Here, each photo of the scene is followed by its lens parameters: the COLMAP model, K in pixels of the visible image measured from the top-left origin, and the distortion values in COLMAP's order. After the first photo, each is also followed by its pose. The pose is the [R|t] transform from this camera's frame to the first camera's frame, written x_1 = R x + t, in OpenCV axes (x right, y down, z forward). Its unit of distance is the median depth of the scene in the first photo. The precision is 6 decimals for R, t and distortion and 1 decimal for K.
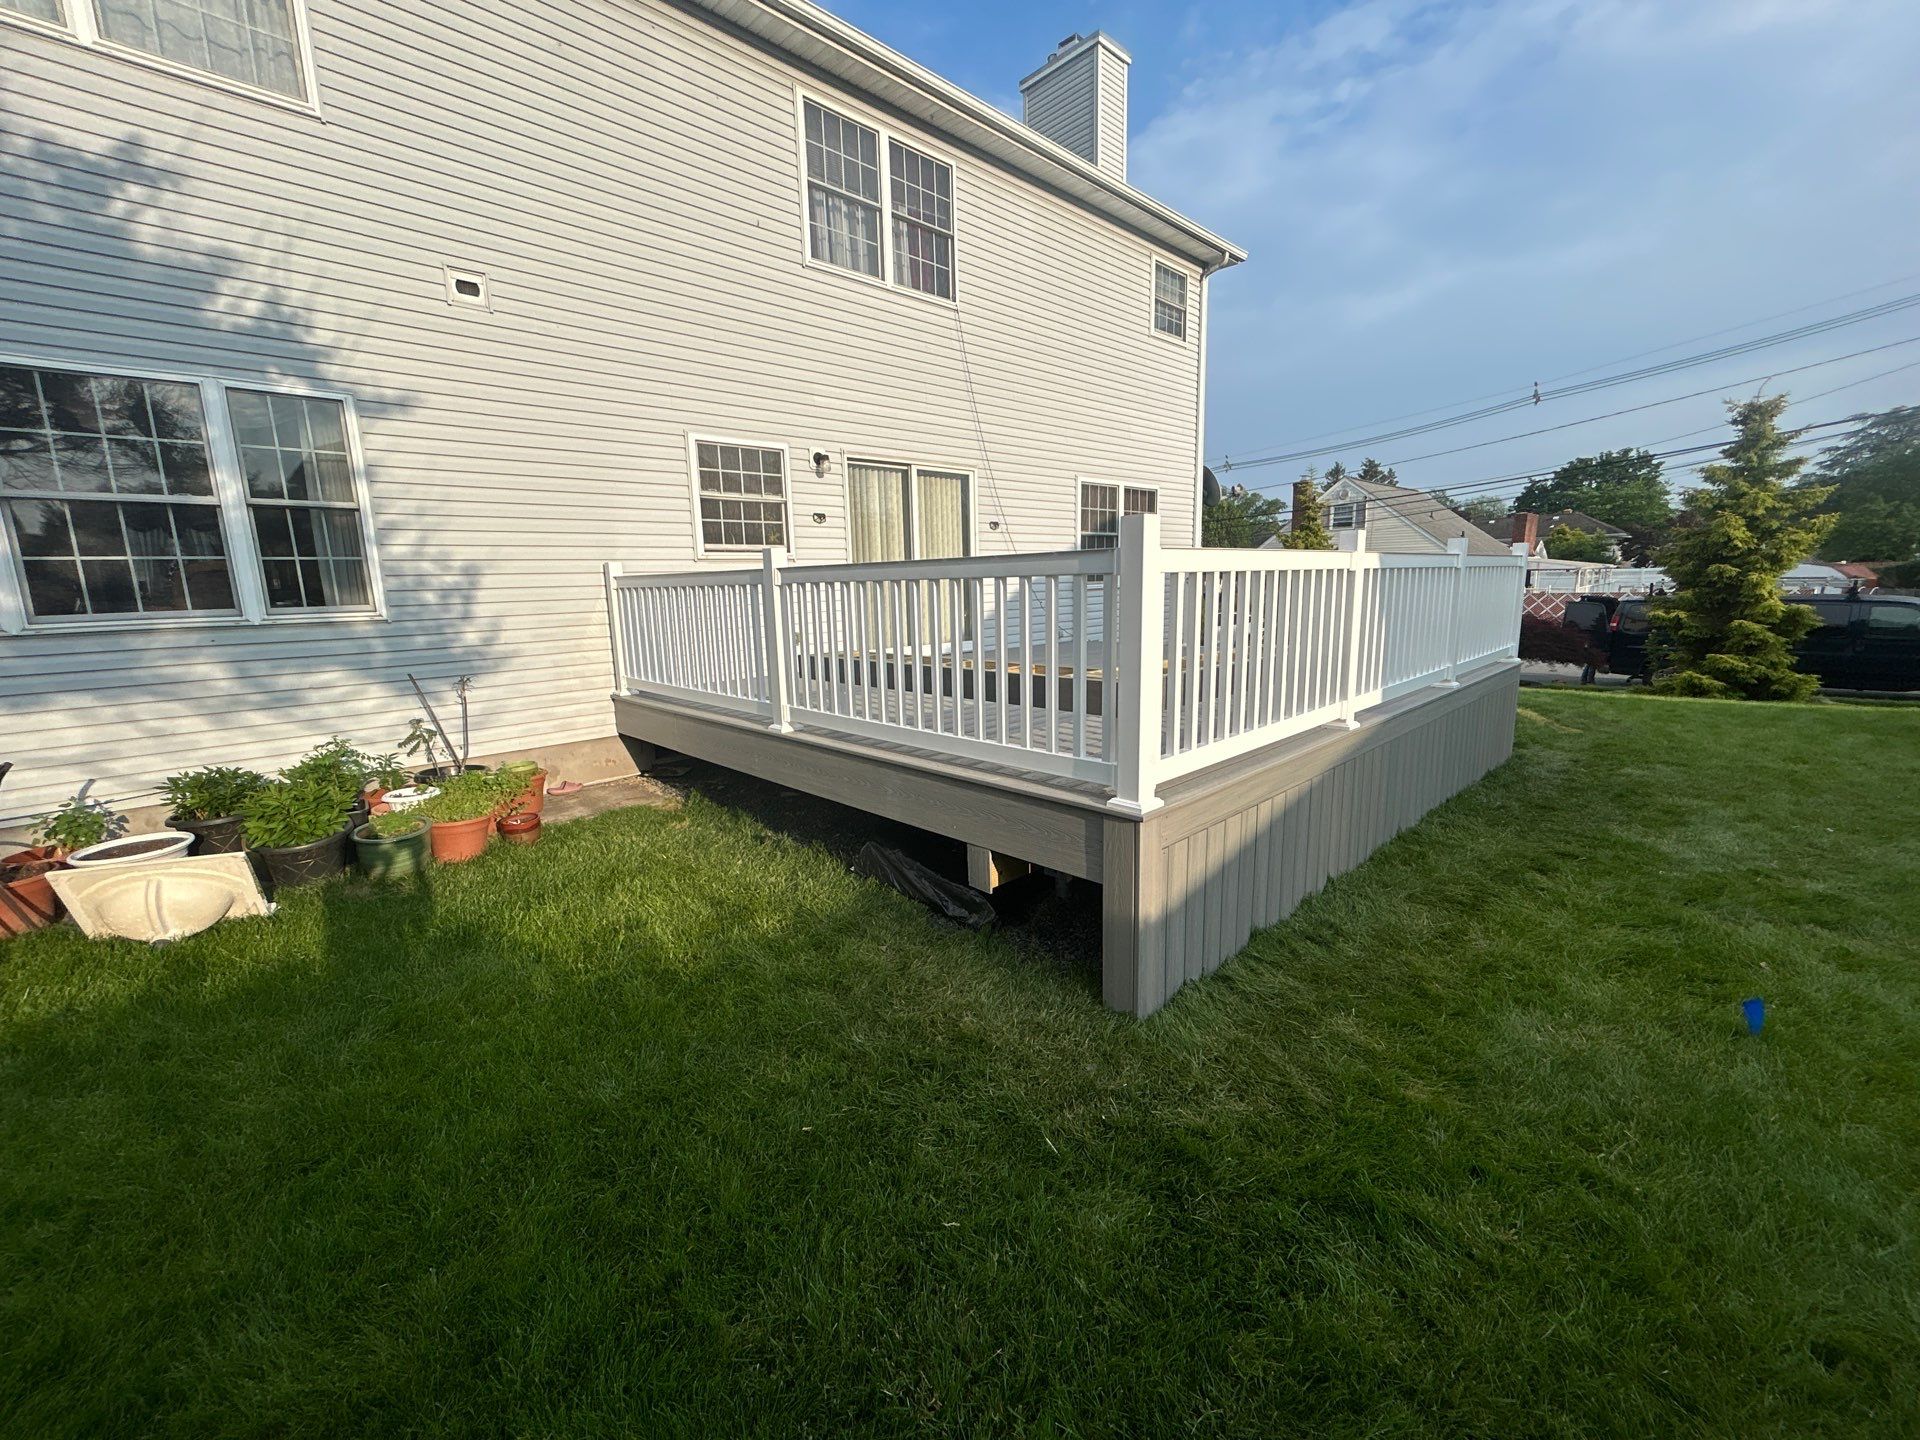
lens RADIAL K [[772.0, 0, 952.5], [0, 772.0, 718.5], [0, 0, 1]] dist [-0.002183, 0.000946]
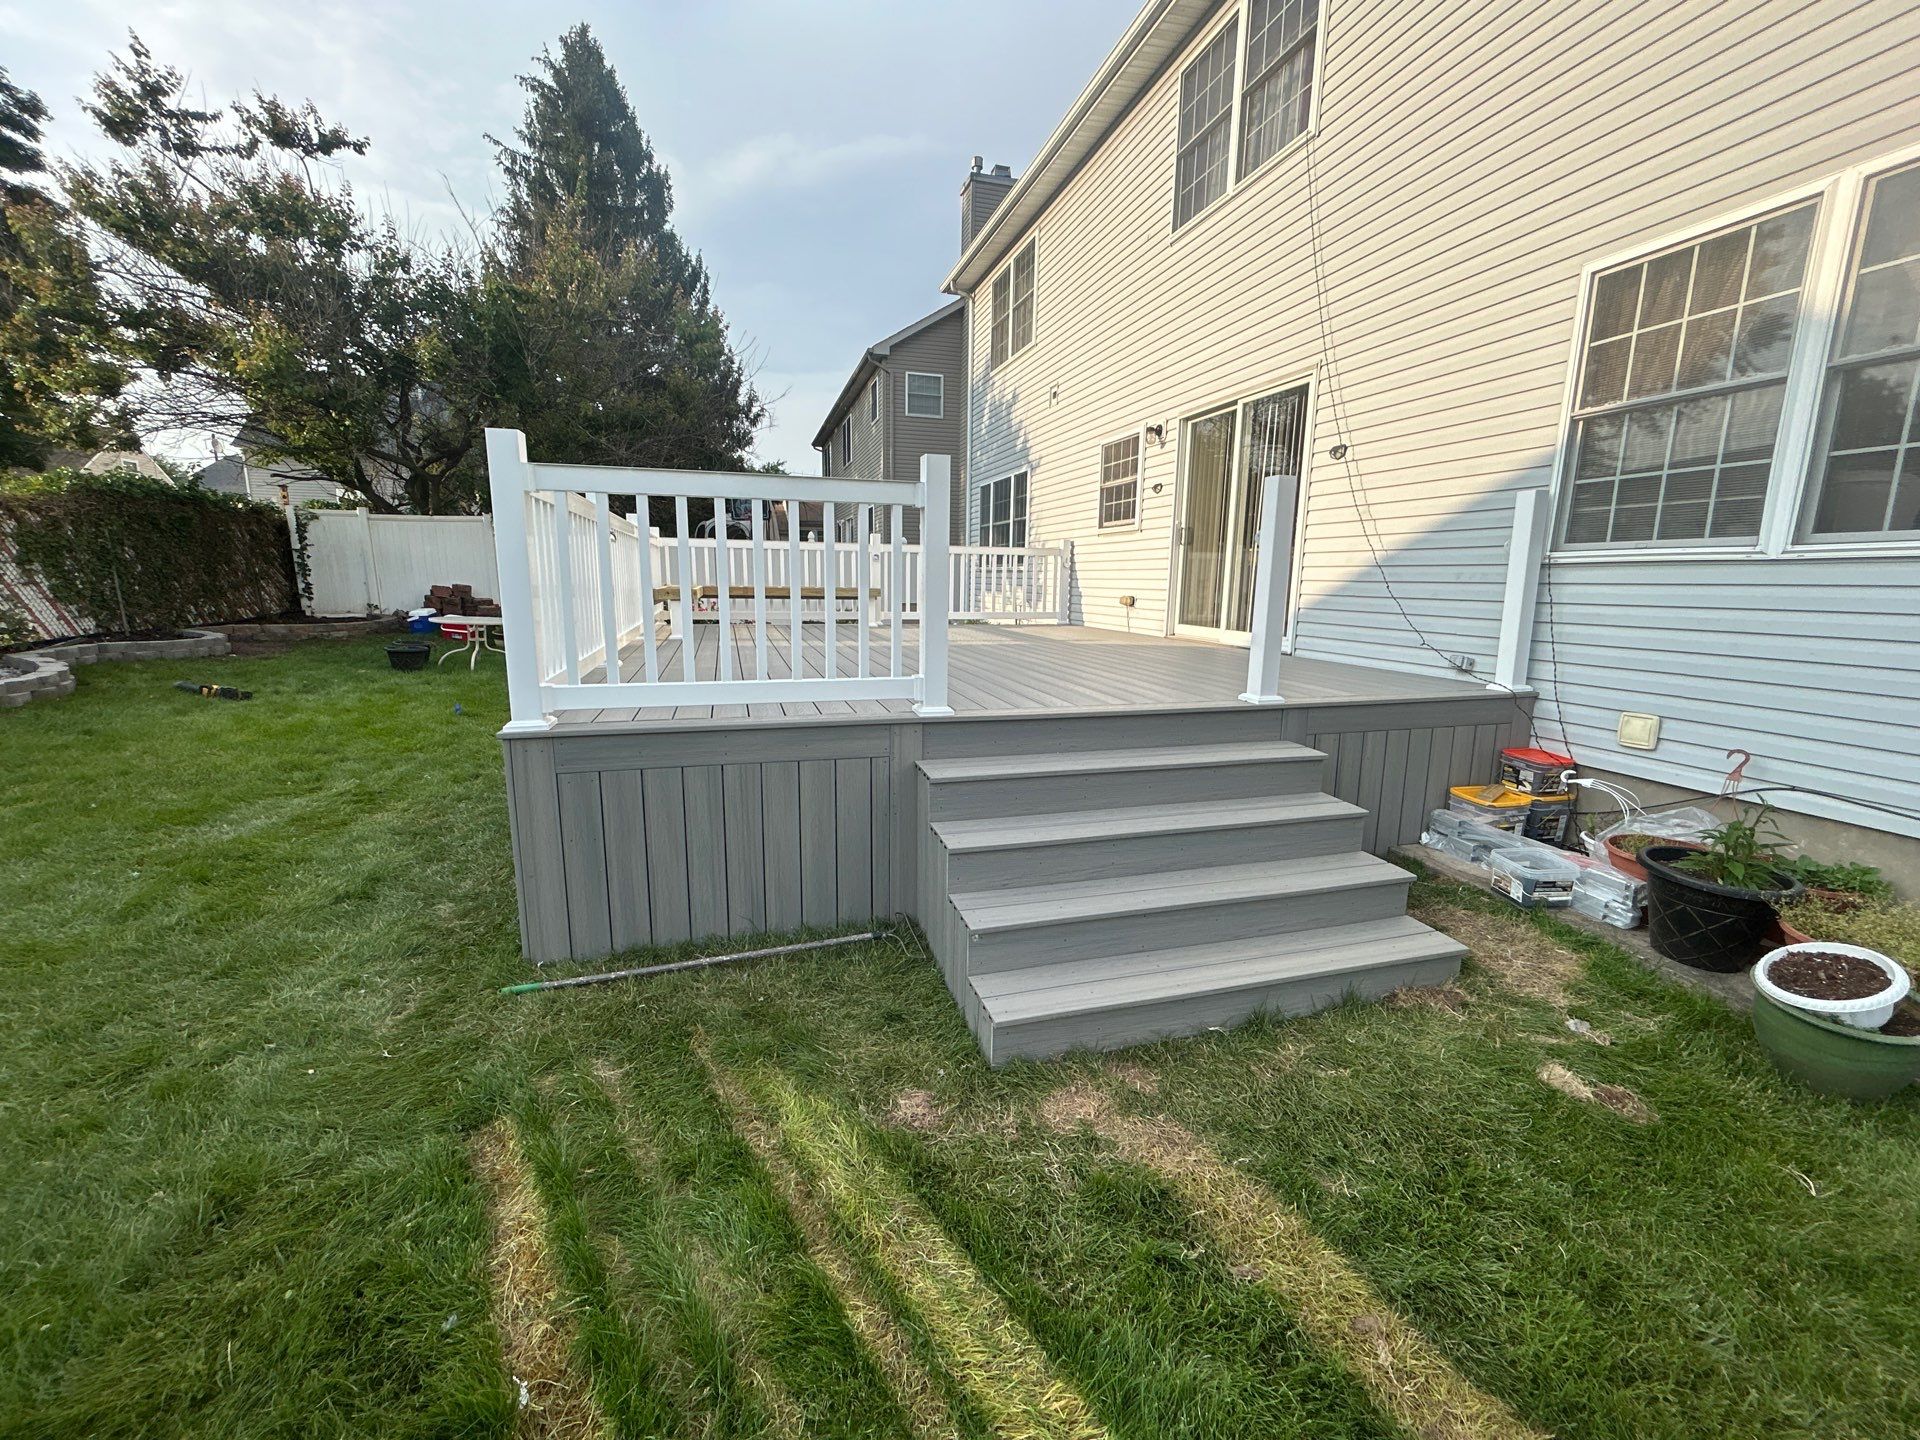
lens RADIAL K [[772.0, 0, 954.2], [0, 772.0, 717.8], [0, 0, 1]] dist [-0.002183, 0.000946]
pose [[-0.461908, 0.181901, -0.868074, 0.879863], [-0.151944, 0.948044, 0.279508, -0.208379], [0.873816, 0.261006, -0.410271, 1.222286]]
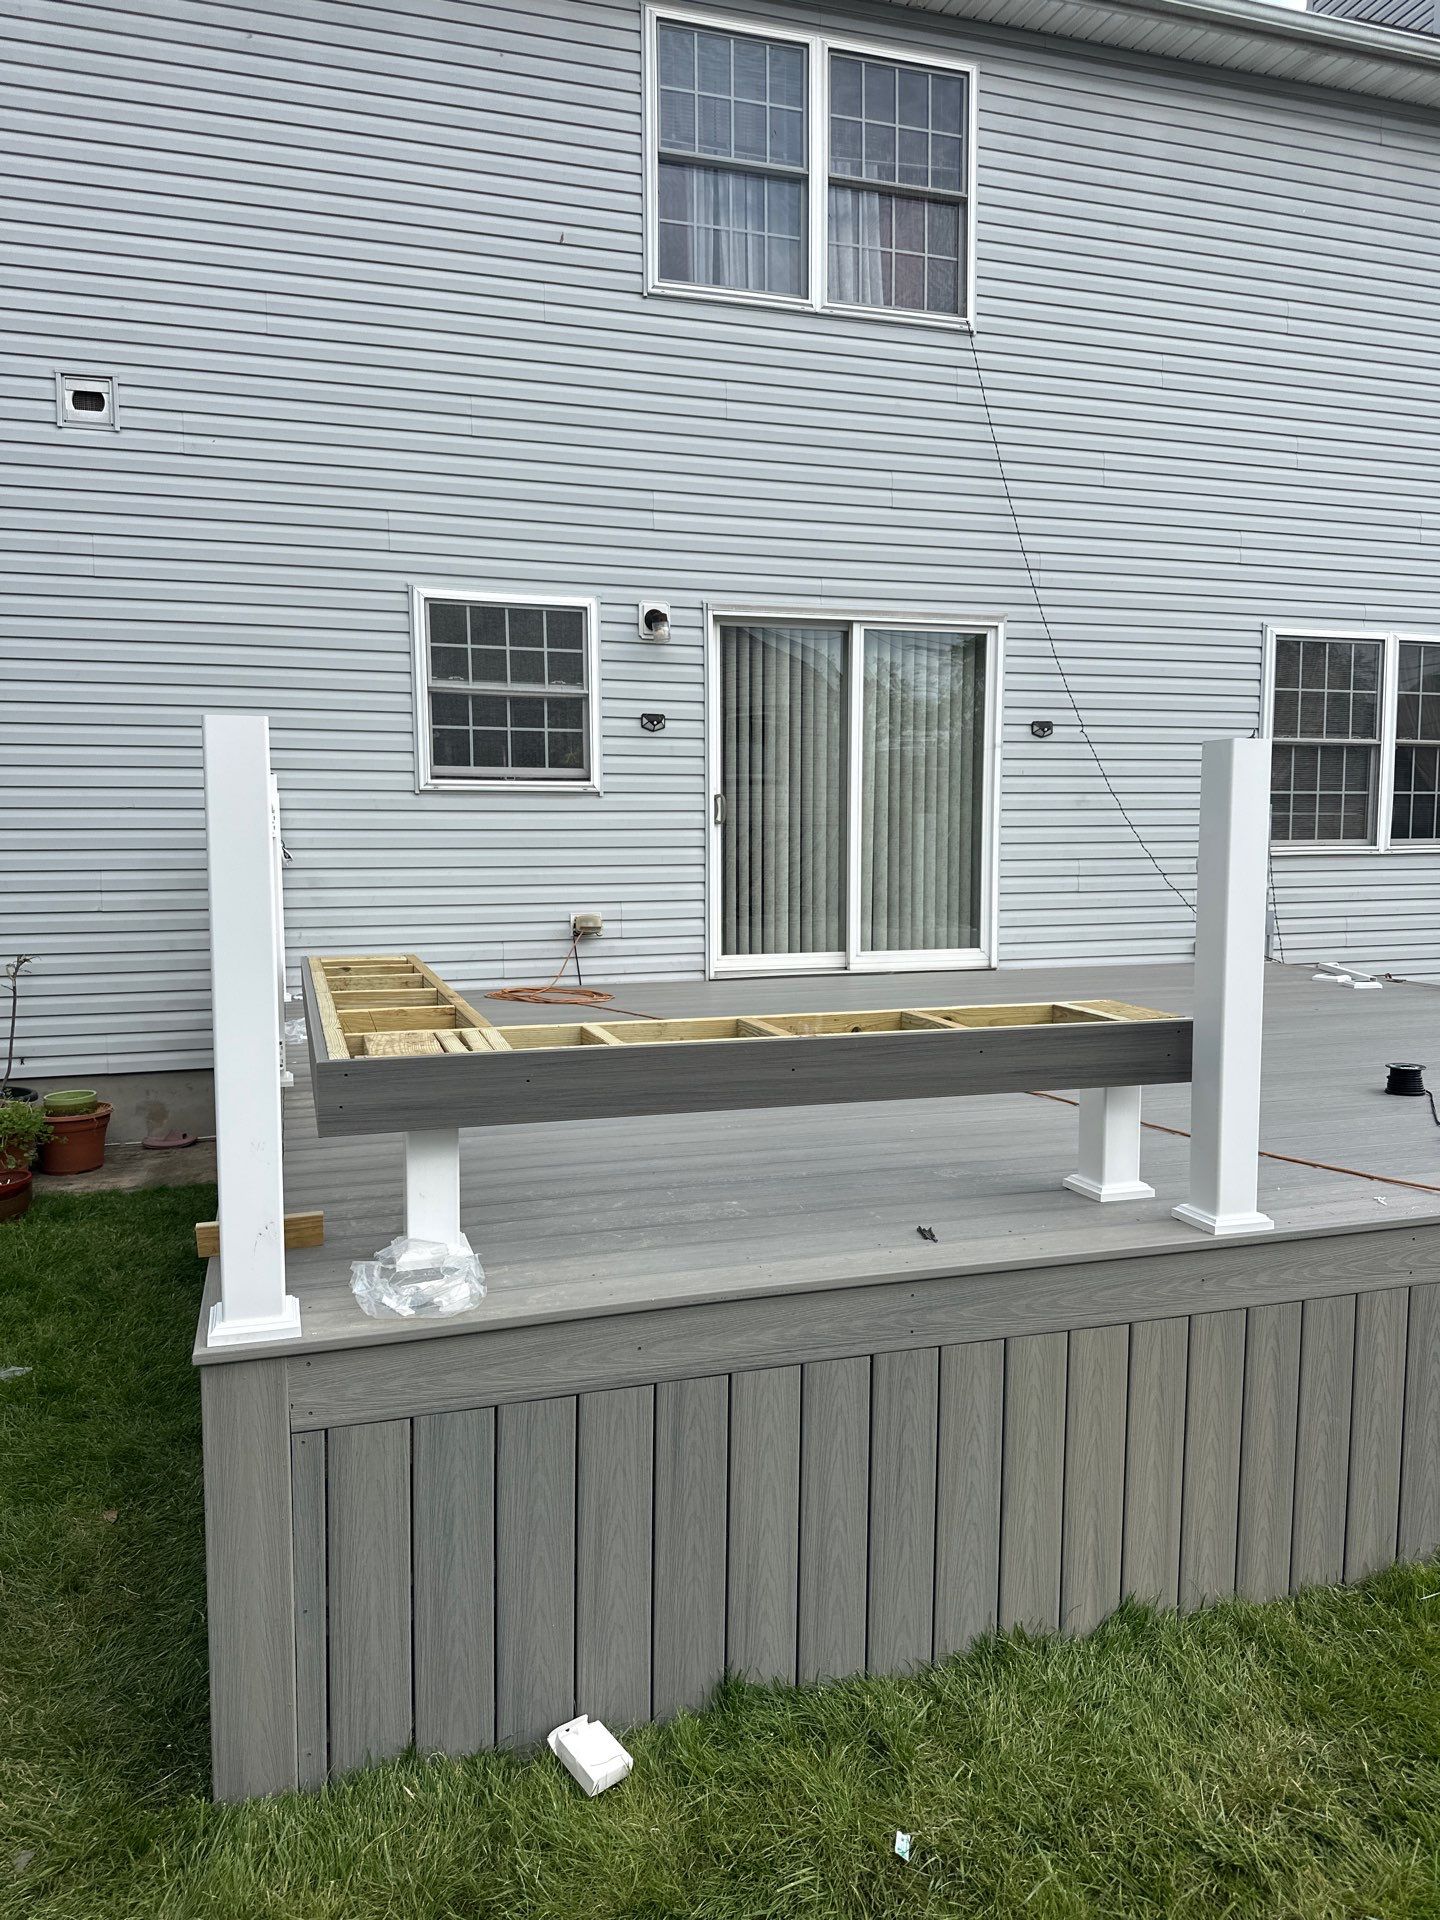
lens RADIAL K [[1348.2, 0, 713.0], [0, 1348.2, 952.9], [0, 0, 1]] dist [0.054260, -0.067491]
pose [[0.897958, 0.063223, -0.435515, 0.304393], [-0.096821, 0.993761, -0.055365, -0.035784], [0.429298, 0.091882, 0.898477, 0.128514]]
